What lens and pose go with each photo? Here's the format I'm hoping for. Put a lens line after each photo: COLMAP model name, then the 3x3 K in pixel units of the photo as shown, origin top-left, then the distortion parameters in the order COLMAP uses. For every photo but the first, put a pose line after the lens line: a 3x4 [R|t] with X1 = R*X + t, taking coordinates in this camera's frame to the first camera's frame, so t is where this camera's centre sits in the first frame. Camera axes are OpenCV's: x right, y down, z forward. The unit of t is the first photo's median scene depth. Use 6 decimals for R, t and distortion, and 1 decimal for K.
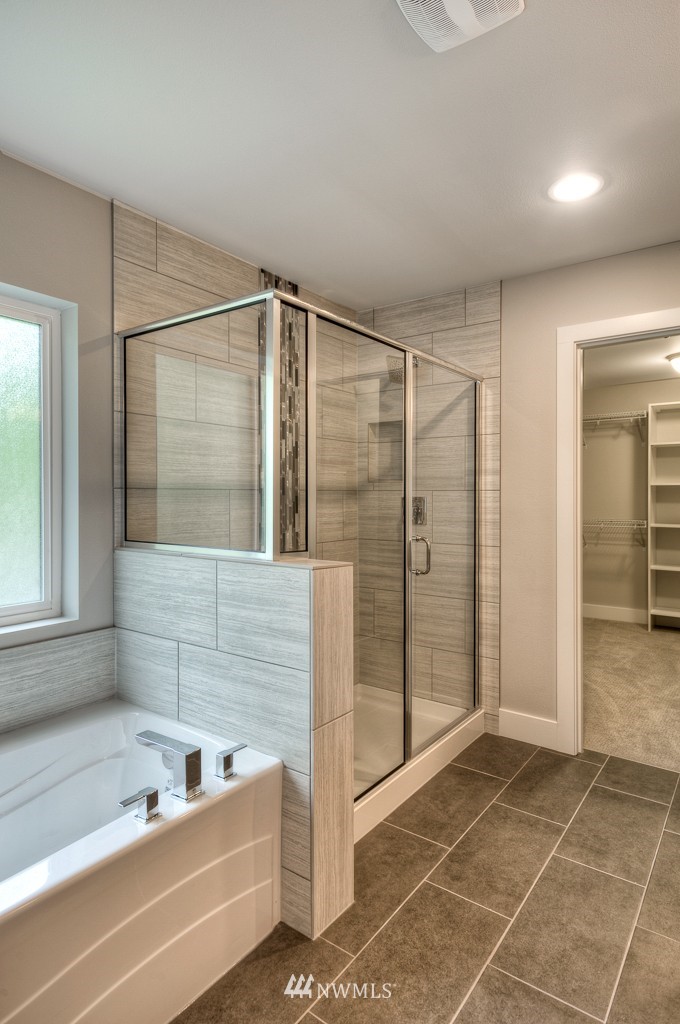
lens RADIAL K [[577.1, 0, 351.4], [0, 577.1, 494.7], [0, 0, 1]] dist [0.022055, -0.001736]
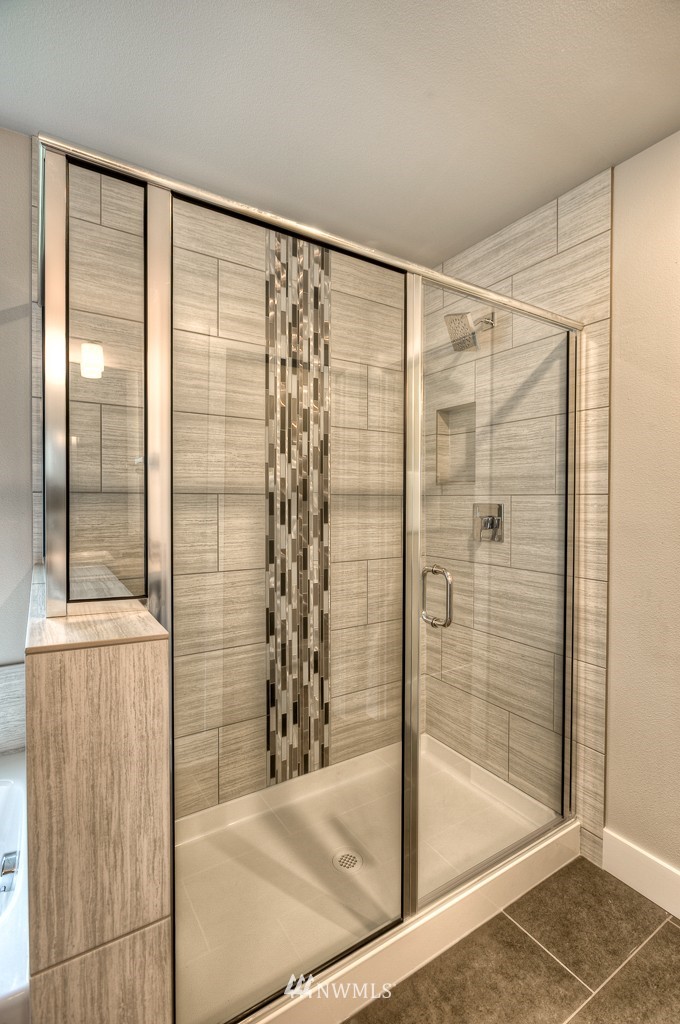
lens RADIAL K [[482.2, 0, 344.5], [0, 482.2, 505.2], [0, 0, 1]] dist [-0.002543, 0.001075]
pose [[0.929386, 0.006445, -0.369052, 0.180031], [-0.002192, 0.999926, 0.011941, -0.001247], [0.369102, -0.010289, 0.929332, 0.387208]]
